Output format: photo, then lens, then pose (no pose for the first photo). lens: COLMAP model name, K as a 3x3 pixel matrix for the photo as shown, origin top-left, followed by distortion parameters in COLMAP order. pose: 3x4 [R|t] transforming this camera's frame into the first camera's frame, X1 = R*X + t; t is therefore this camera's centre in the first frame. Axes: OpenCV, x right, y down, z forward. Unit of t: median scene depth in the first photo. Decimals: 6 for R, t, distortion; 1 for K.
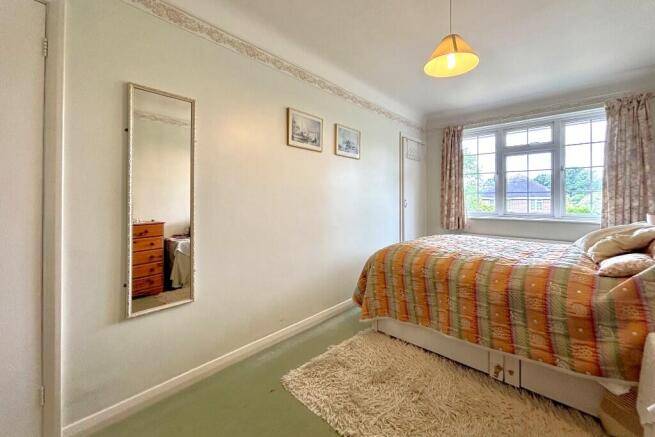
lens RADIAL K [[258.3, 0, 326.9], [0, 258.3, 201.4], [0, 0, 1]] dist [0.000412, 0.000321]
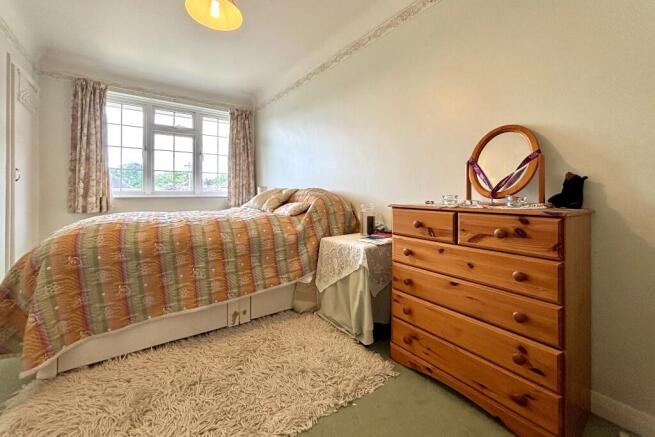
lens RADIAL K [[268.7, 0, 311.2], [0, 268.7, 194.3], [0, 0, 1]] dist [-0.001967, -0.000216]
pose [[0.217251, 0.003164, 0.976111, -0.243493], [-0.000434, 0.999995, -0.003145, 0.082959], [-0.976116, 0.000260, 0.217251, 0.271317]]
